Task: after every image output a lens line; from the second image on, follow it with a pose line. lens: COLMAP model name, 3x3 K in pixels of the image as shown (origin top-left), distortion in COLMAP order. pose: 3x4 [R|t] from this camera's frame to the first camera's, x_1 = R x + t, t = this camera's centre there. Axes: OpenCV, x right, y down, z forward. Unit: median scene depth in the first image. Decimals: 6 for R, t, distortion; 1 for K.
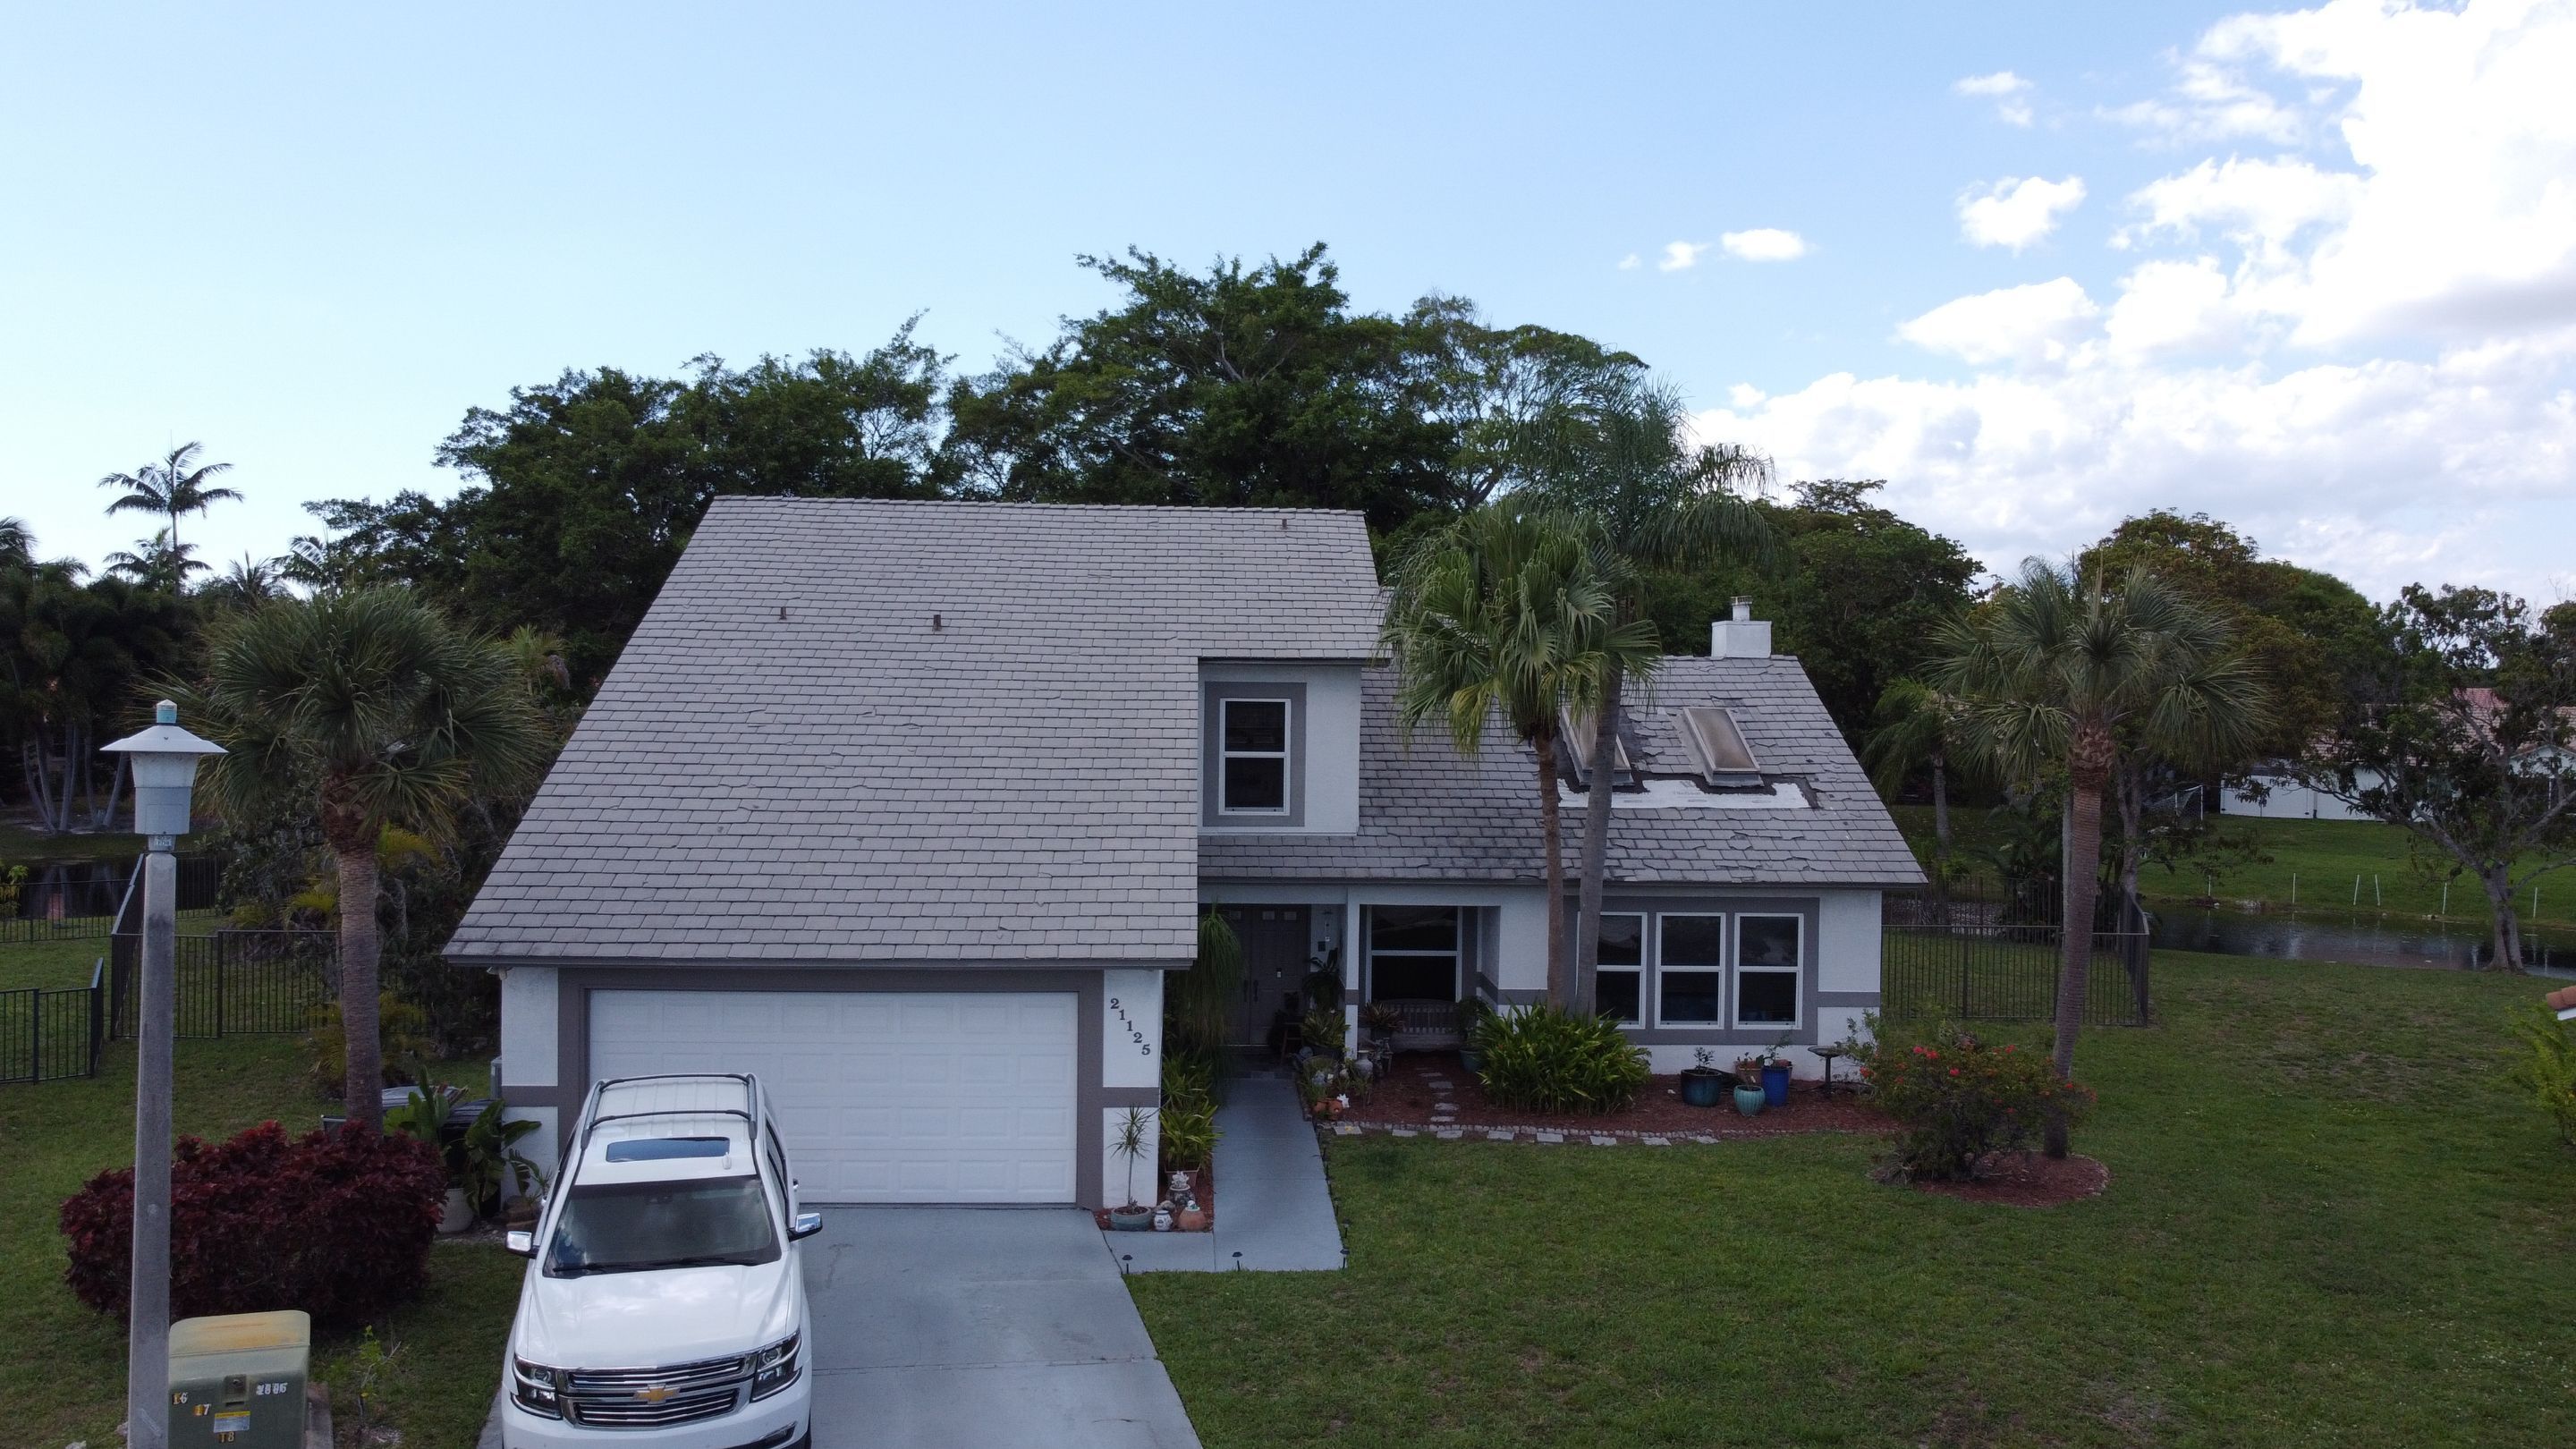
lens RADIAL K [[1956.3, 0, 1286.2], [0, 1956.3, 705.3], [0, 0, 1]] dist [0.003370, -0.009769]
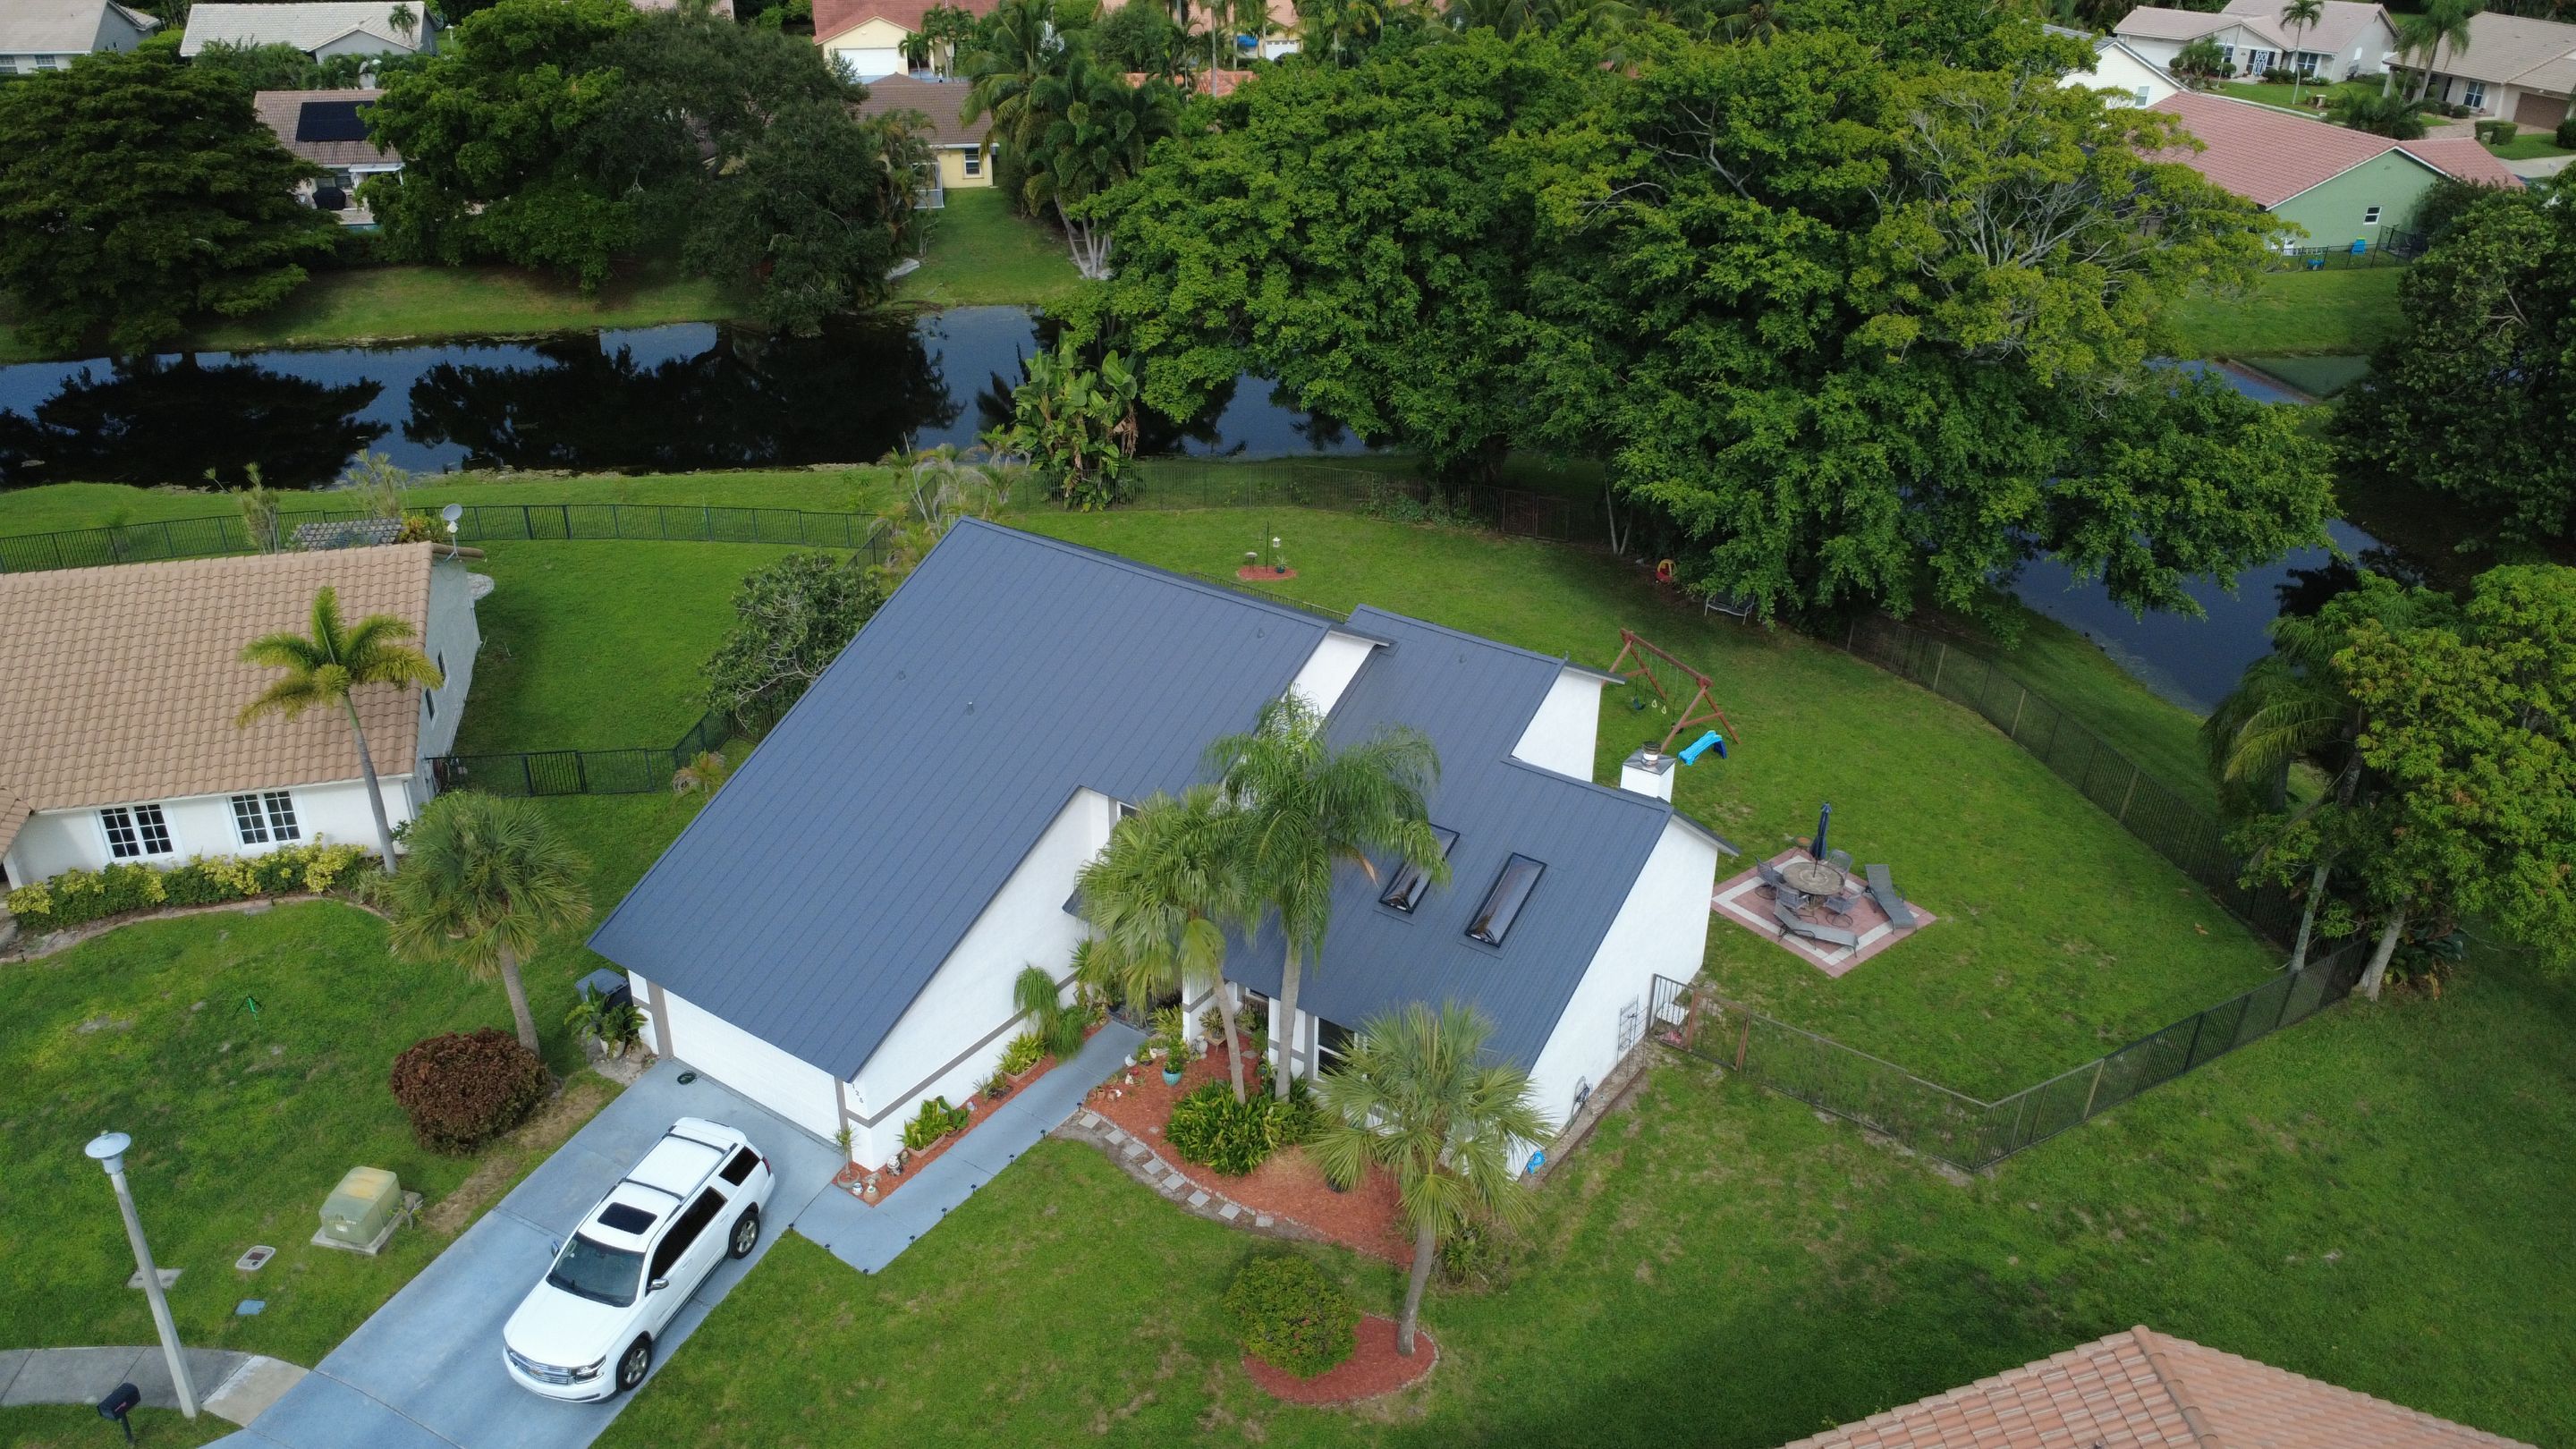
lens RADIAL K [[1872.9, 0, 1289.0], [0, 1872.9, 728.2], [0, 0, 1]] dist [-0.000621, 0.005434]
pose [[0.790680, 0.280089, -0.544404, 0.801132], [-0.012543, 0.896439, 0.442989, -0.663853], [0.612101, -0.343434, 0.712310, 0.111813]]
